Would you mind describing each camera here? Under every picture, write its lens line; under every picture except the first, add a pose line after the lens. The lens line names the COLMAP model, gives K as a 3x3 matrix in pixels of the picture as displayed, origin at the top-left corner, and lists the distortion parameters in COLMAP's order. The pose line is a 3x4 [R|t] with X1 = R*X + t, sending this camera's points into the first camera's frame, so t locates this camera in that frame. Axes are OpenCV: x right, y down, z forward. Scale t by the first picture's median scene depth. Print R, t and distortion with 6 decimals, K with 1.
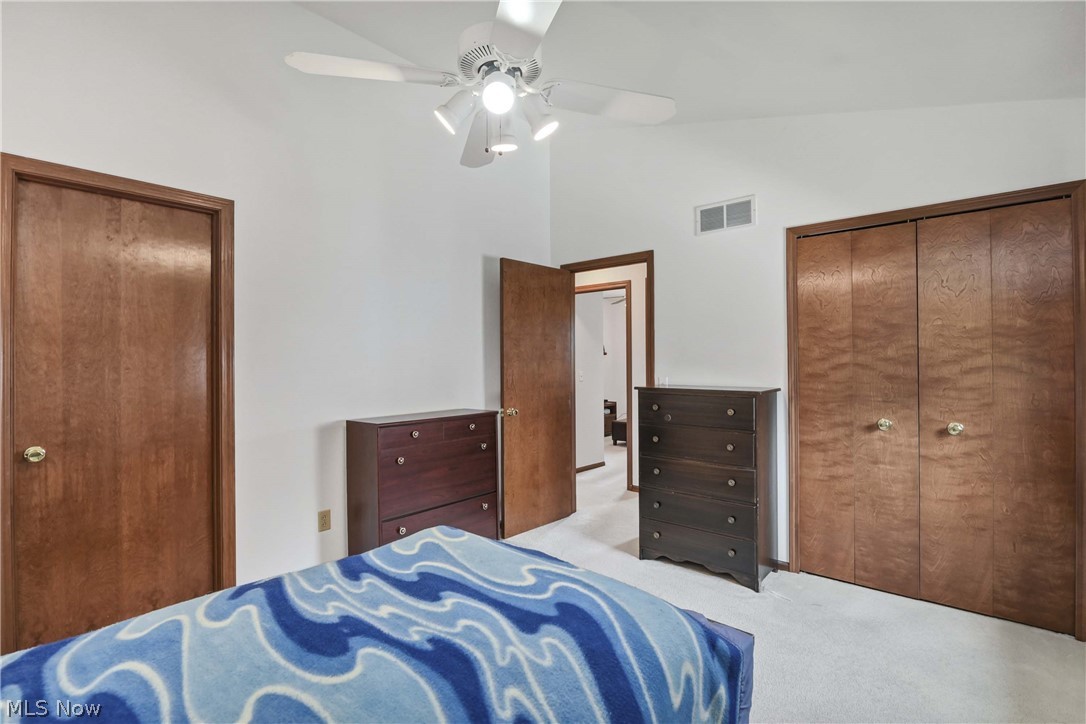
lens RADIAL K [[504.3, 0, 547.5], [0, 504.3, 359.0], [0, 0, 1]] dist [-0.000321, -0.010825]
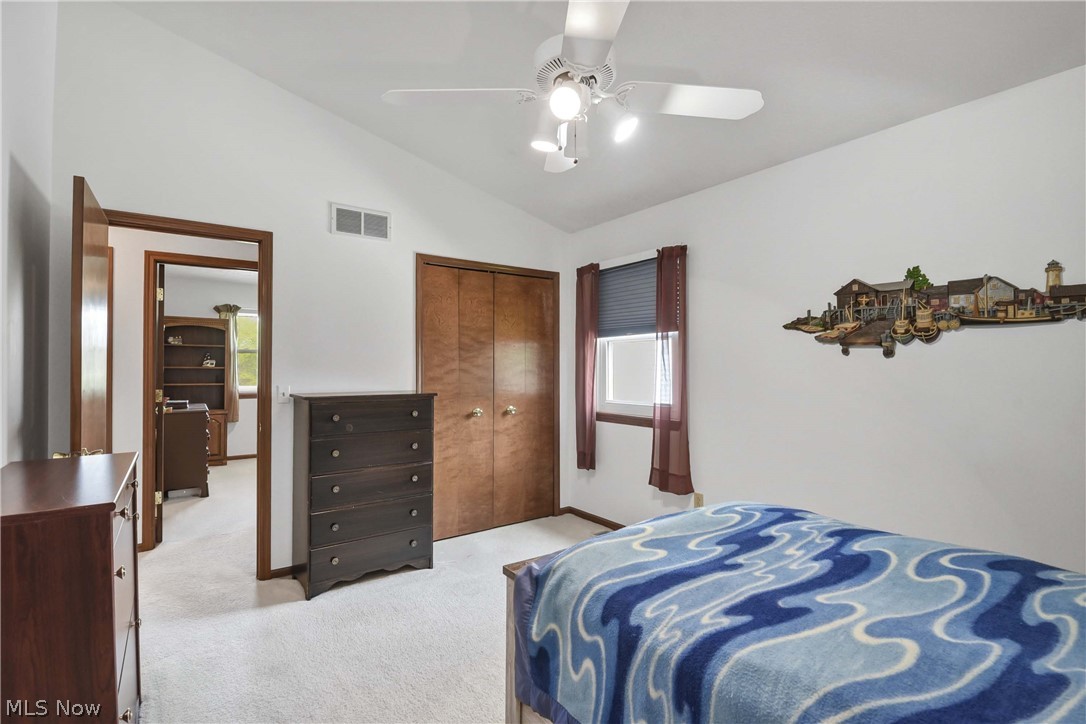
lens RADIAL K [[504.3, 0, 547.5], [0, 504.3, 359.0], [0, 0, 1]] dist [-0.000321, -0.010825]
pose [[0.215296, 0.020174, 0.976341, -0.700220], [-0.007384, 0.999792, -0.019030, 0.006697], [-0.976521, -0.003113, 0.215400, 0.531881]]
